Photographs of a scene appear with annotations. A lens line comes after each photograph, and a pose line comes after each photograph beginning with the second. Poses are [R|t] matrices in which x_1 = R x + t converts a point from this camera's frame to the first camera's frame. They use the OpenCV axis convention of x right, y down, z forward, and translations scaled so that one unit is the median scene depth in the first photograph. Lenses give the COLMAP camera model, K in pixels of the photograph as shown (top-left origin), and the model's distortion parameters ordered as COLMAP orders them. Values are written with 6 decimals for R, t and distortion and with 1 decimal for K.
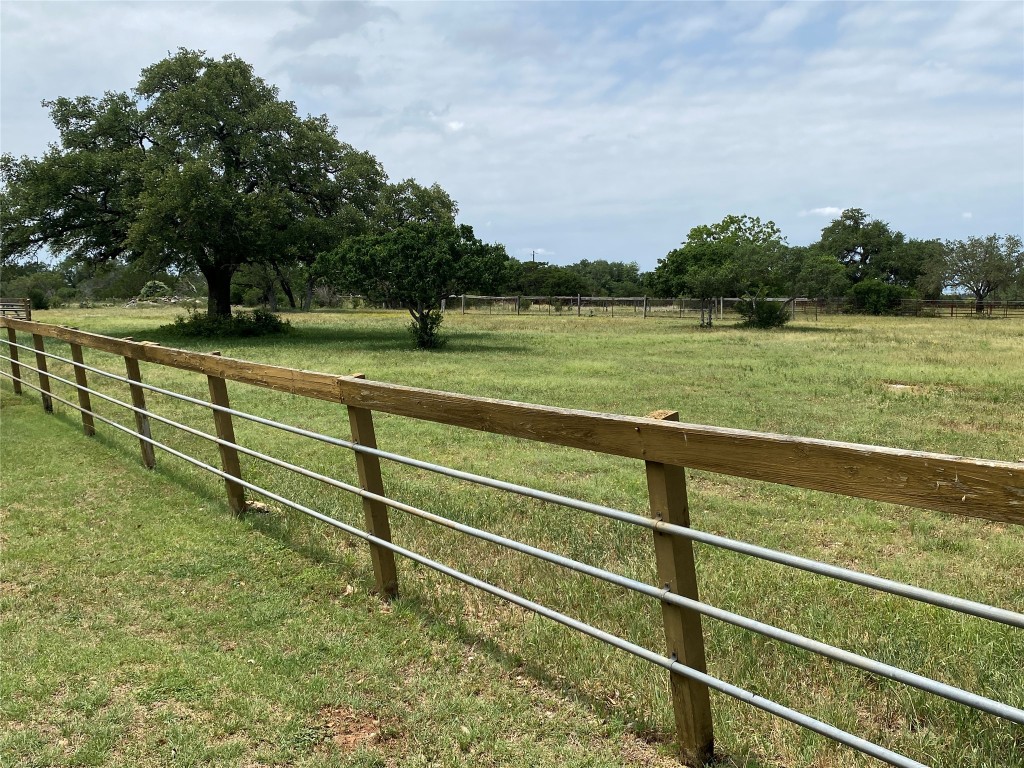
lens RADIAL K [[984.0, 0, 511.8], [0, 984.0, 384.7], [0, 0, 1]] dist [0.003767, 0.000000]
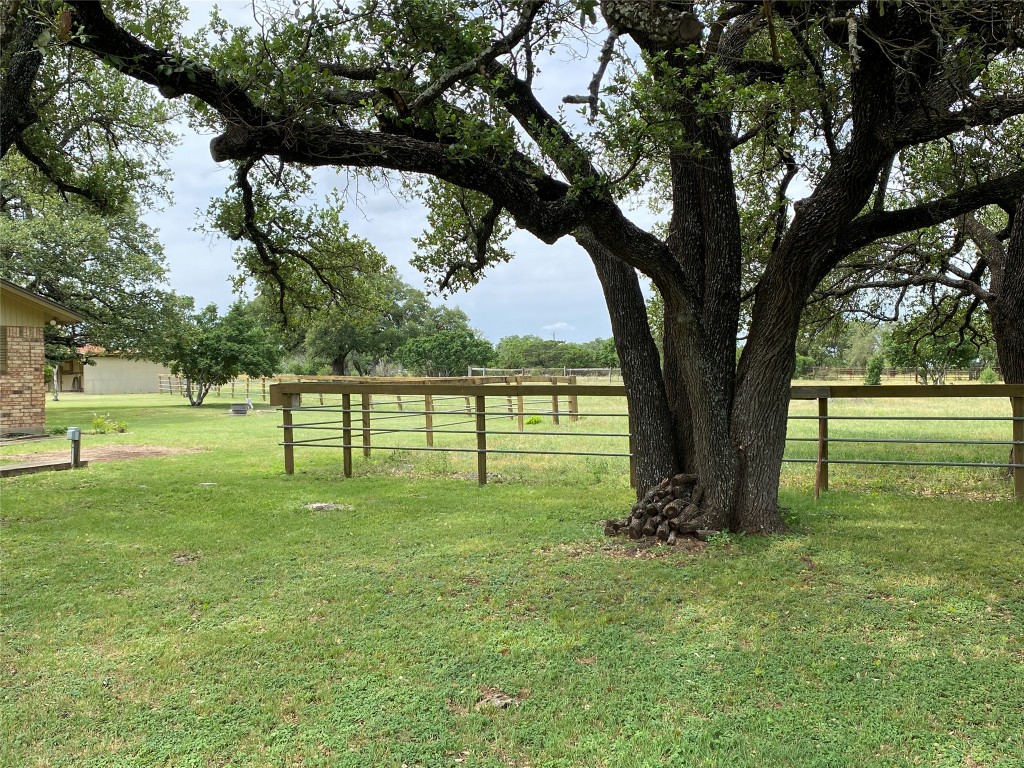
lens RADIAL K [[984.0, 0, 512.2], [0, 984.0, 383.9], [0, 0, 1]] dist [0.003767, 0.000000]
pose [[0.998962, -0.016888, -0.042294, 0.108050], [0.013573, 0.996903, -0.077459, 0.088306], [0.043471, 0.076805, 0.996098, -0.869397]]
